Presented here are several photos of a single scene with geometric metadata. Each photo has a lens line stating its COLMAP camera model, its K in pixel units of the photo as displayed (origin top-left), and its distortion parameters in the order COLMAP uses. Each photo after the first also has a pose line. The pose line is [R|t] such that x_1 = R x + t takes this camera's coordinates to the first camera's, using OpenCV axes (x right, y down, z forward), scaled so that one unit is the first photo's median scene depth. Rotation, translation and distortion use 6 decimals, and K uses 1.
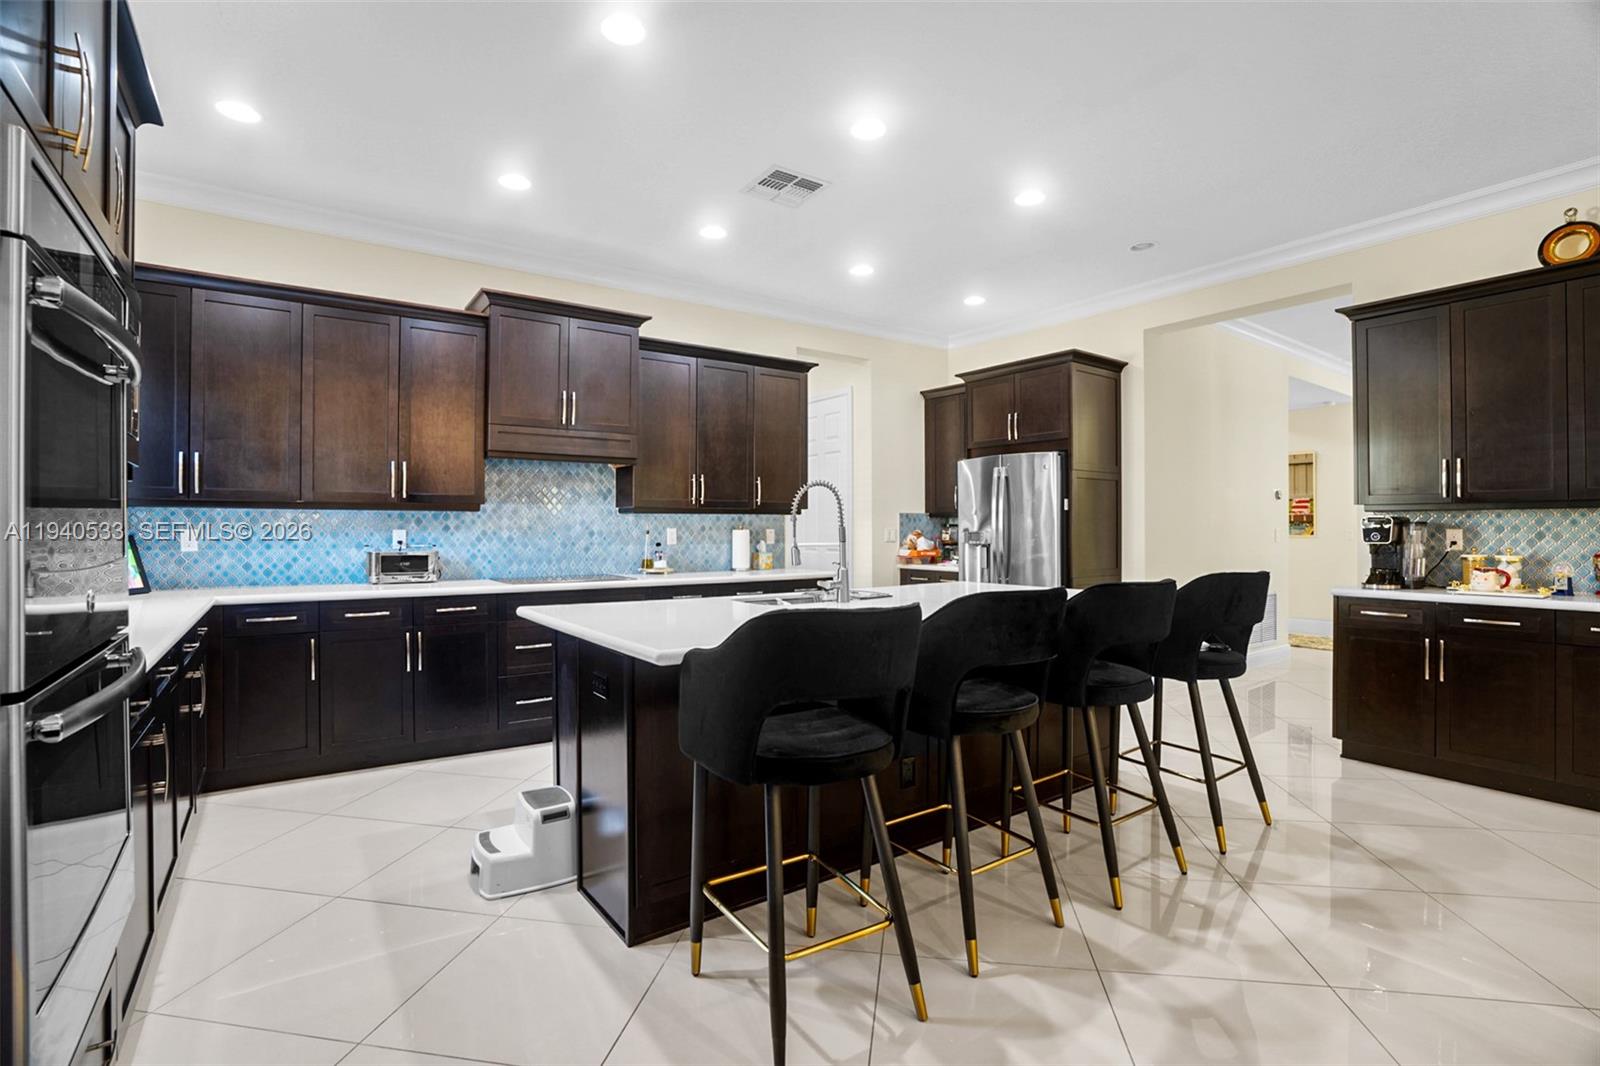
lens RADIAL K [[752.3, 0, 795.3], [0, 752.3, 525.5], [0, 0, 1]] dist [-0.057569, 0.019448]
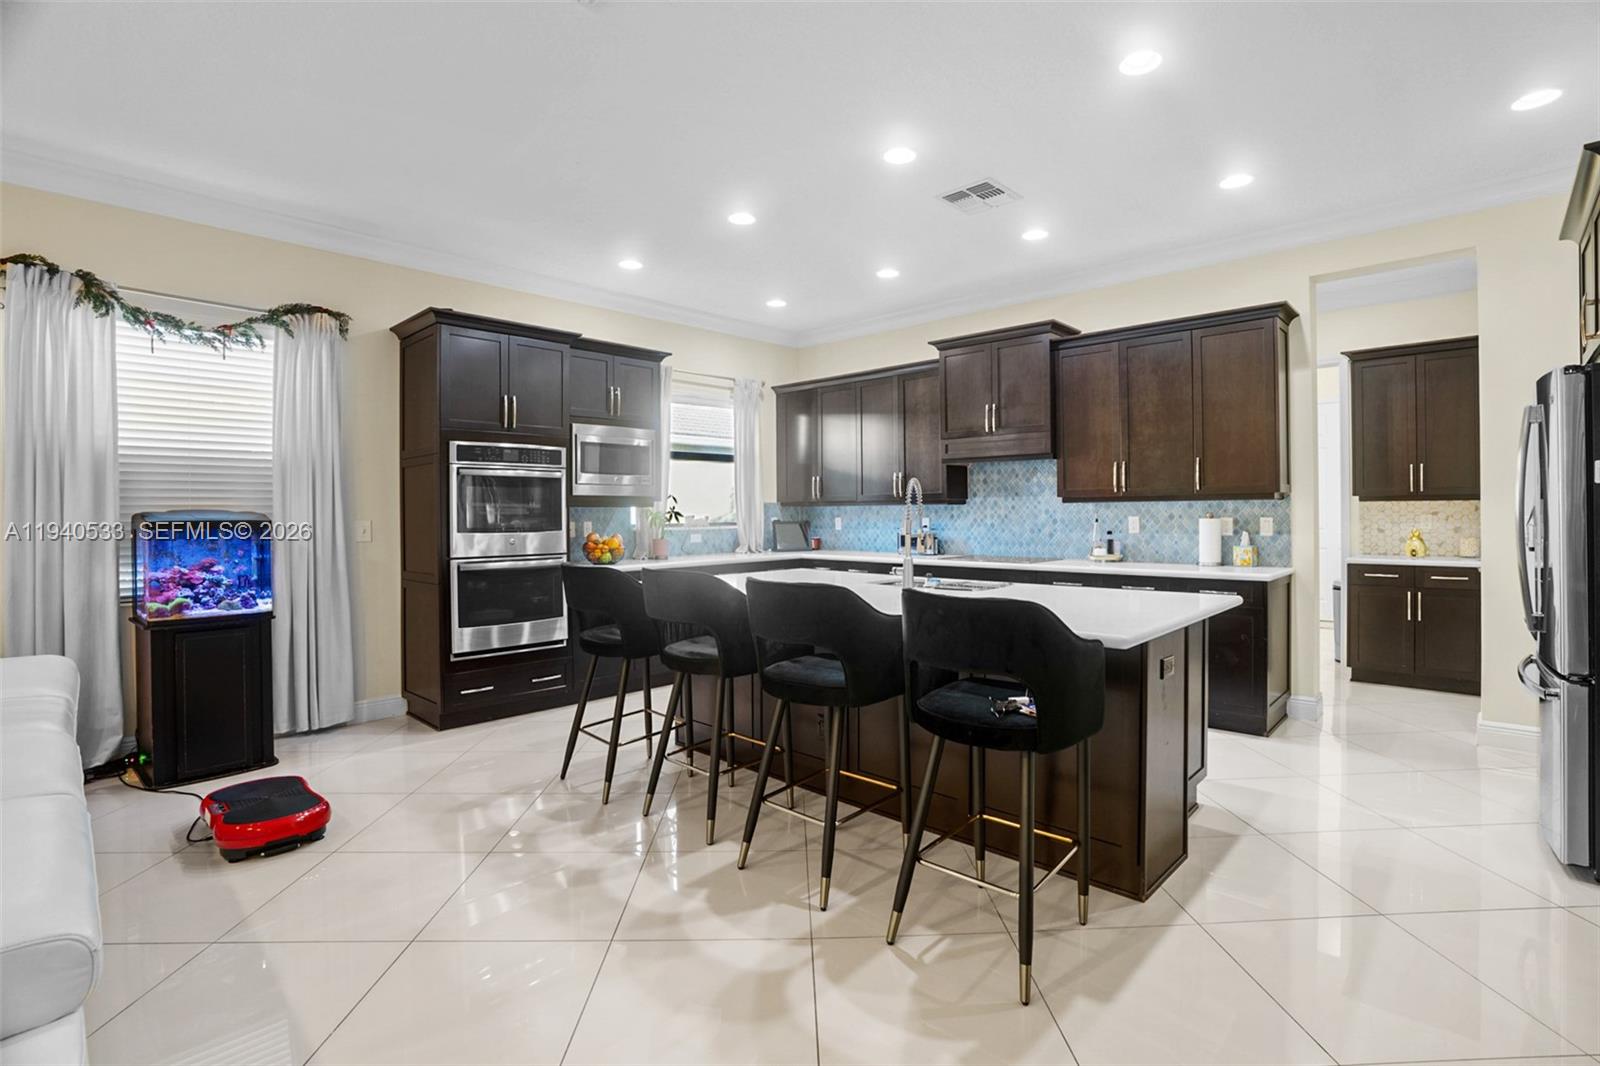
lens RADIAL K [[752.3, 0, 808.4], [0, 752.3, 511.4], [0, 0, 1]] dist [-0.057569, 0.019448]
pose [[0.188003, -0.001715, -0.982167, 0.777394], [0.010034, 0.999950, 0.000175, -0.008080], [0.982117, -0.009888, 0.188010, 0.444726]]
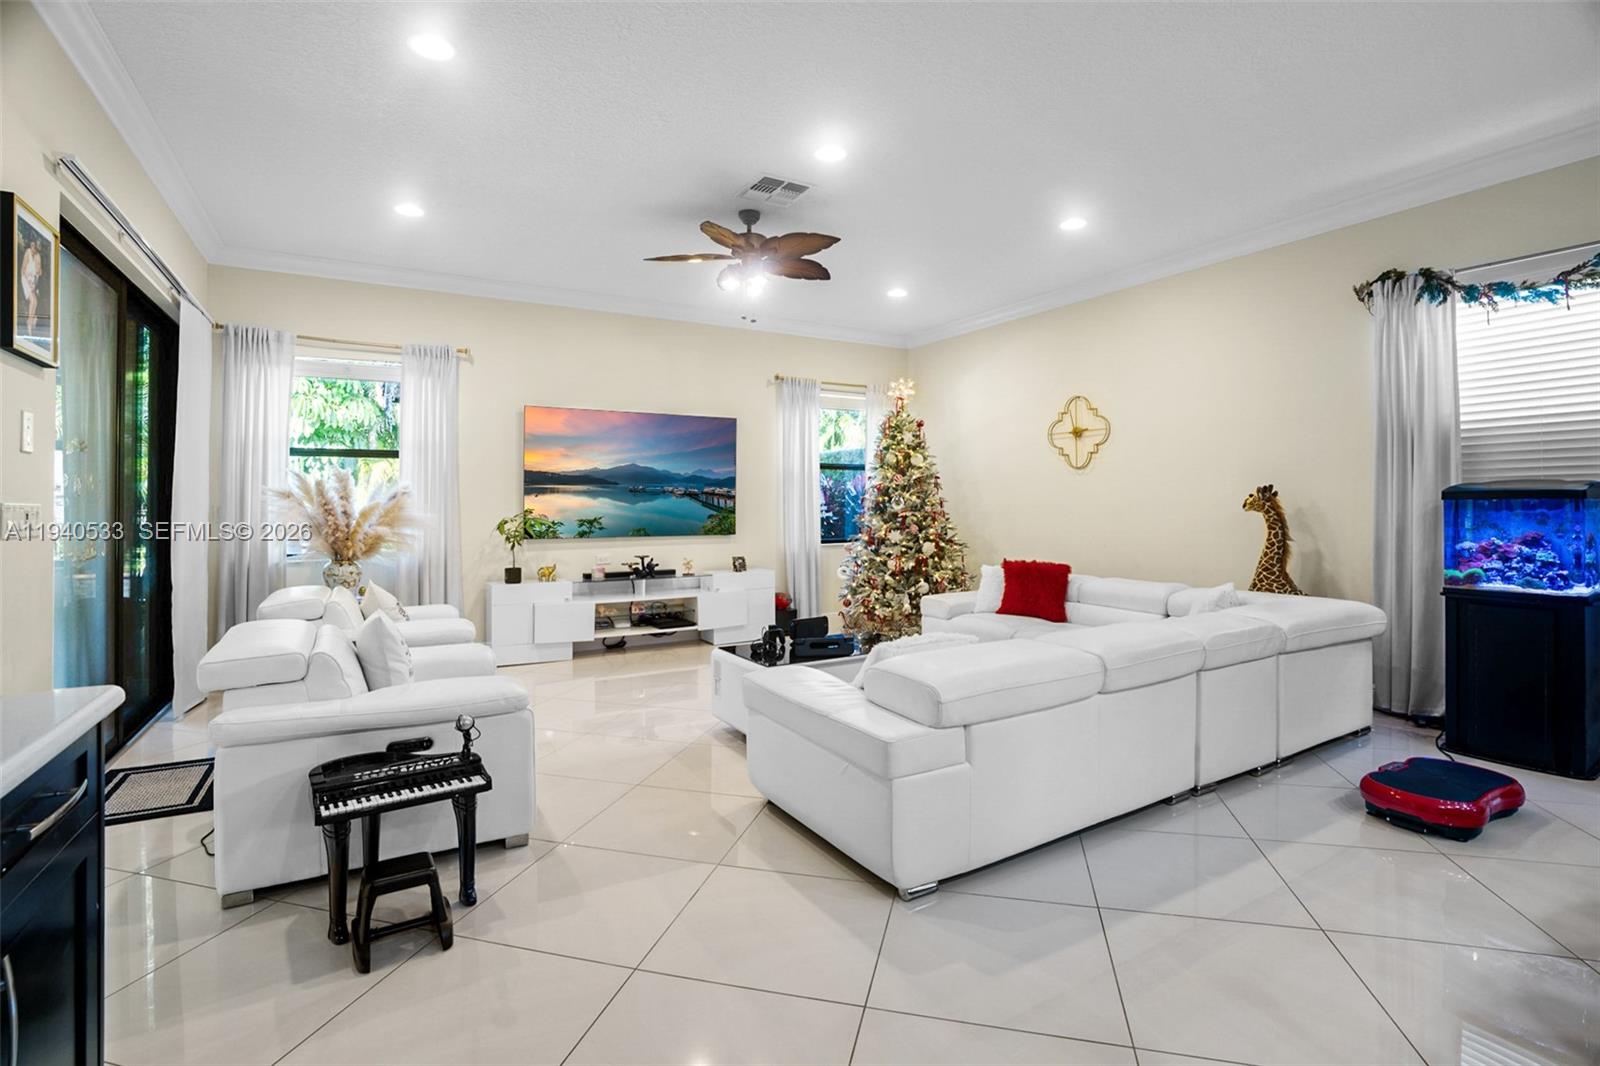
lens RADIAL K [[752.3, 0, 804.8], [0, 752.3, 497.3], [0, 0, 1]] dist [-0.057569, 0.019448]
pose [[-0.995927, 0.005286, 0.090010, 0.545034], [0.003780, 0.999850, -0.016890, 0.010790], [-0.090086, -0.016481, -0.995798, 0.738857]]
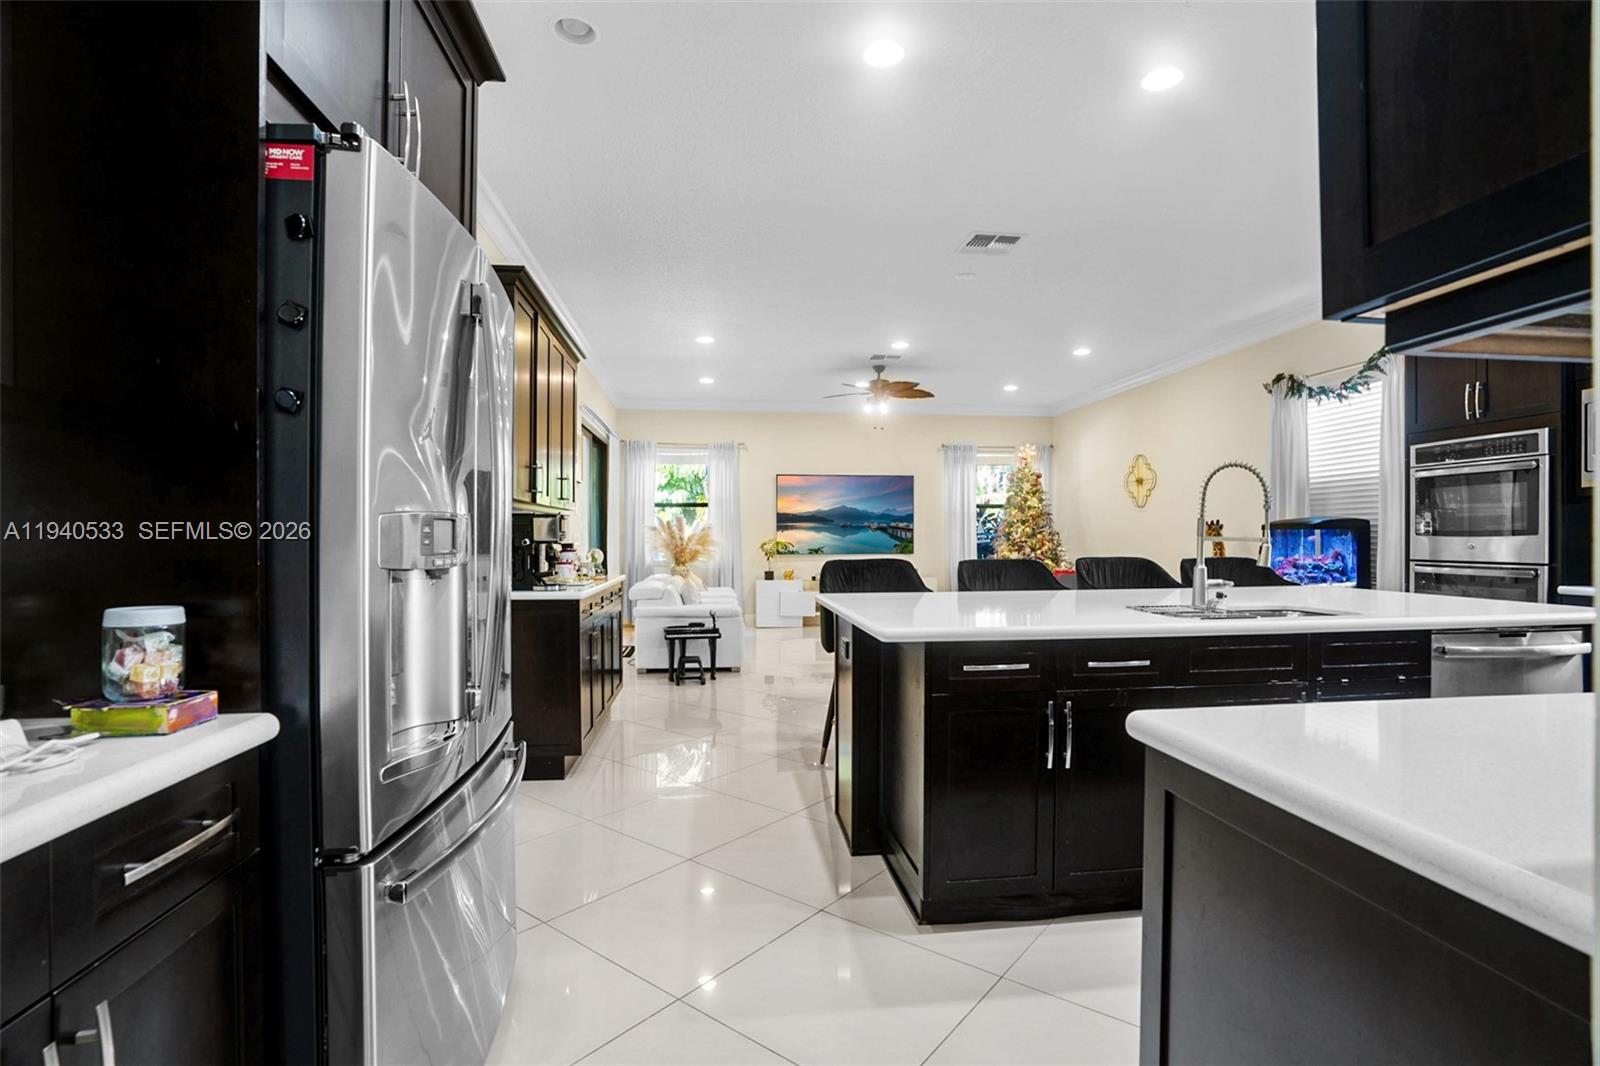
lens RADIAL K [[752.3, 0, 802.8], [0, 752.3, 543.0], [0, 0, 1]] dist [-0.057569, 0.019448]
pose [[-0.876344, -0.000086, 0.481686, 0.045841], [0.001376, 0.999995, 0.002681, 0.020137], [-0.481684, 0.003012, -0.876340, 1.345547]]
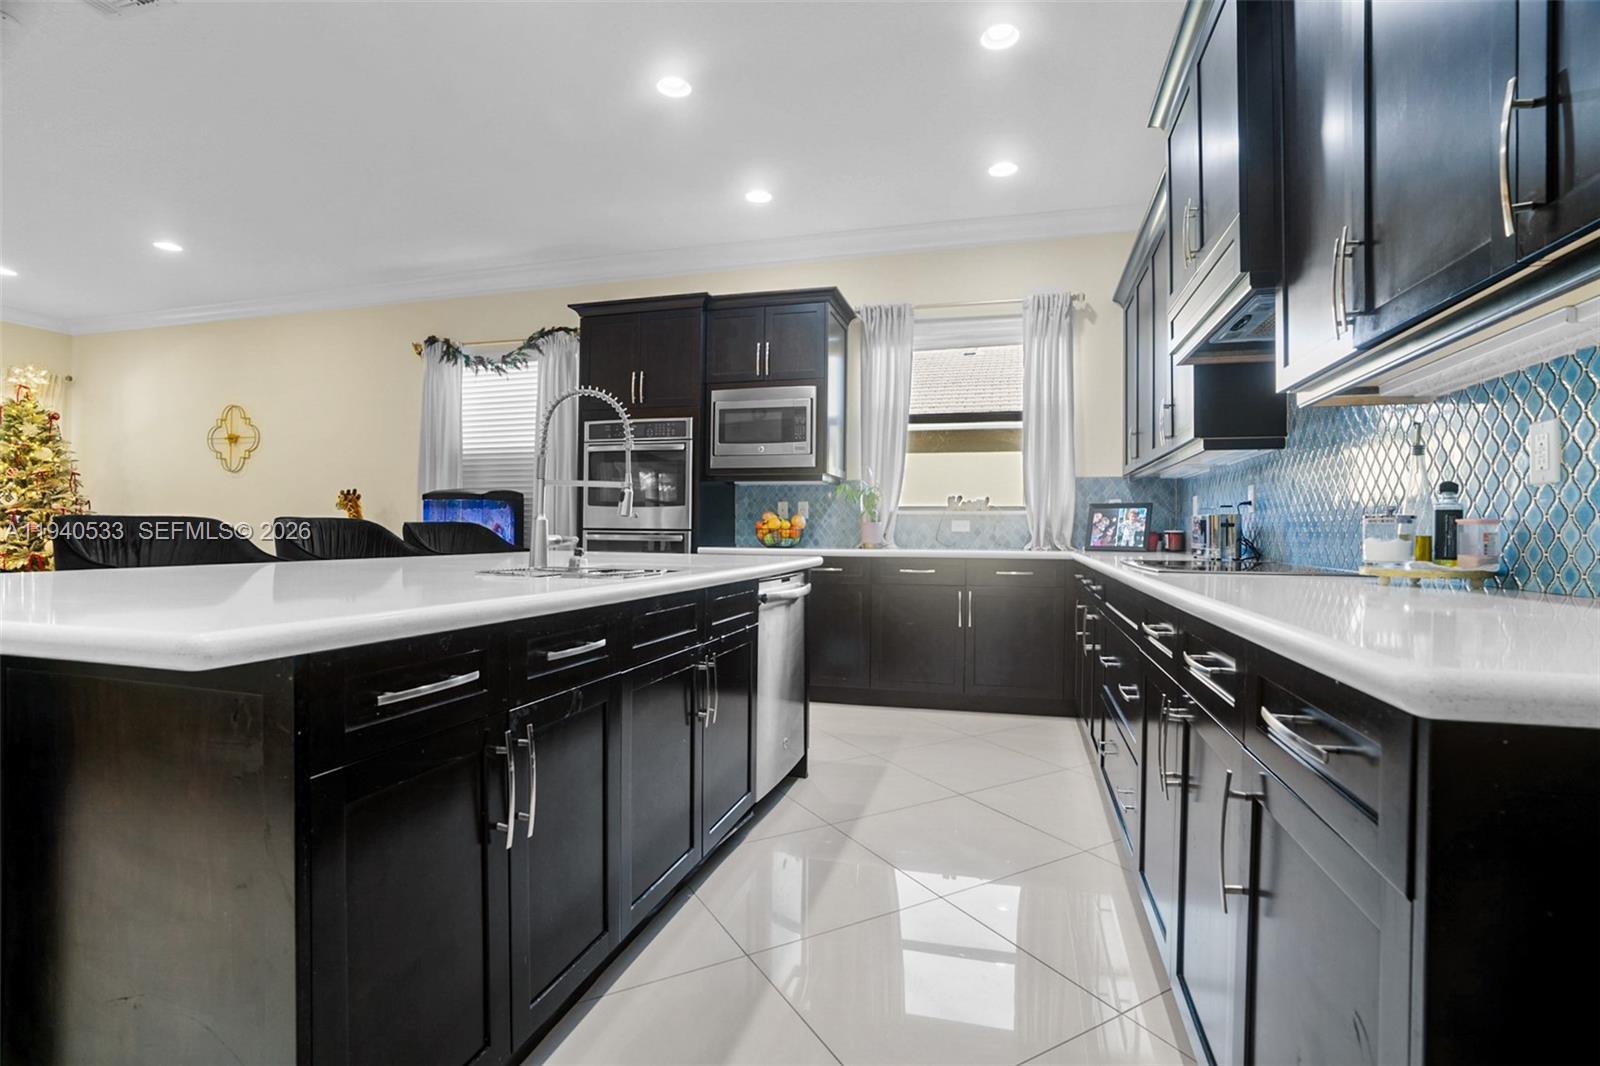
lens RADIAL K [[752.3, 0, 800.7], [0, 752.3, 528.7], [0, 0, 1]] dist [-0.057569, 0.019448]
pose [[-0.783873, -0.008160, -0.620868, 0.209963], [-0.006032, 0.999967, -0.005527, 0.048151], [0.620892, -0.000587, -0.783896, 1.143747]]
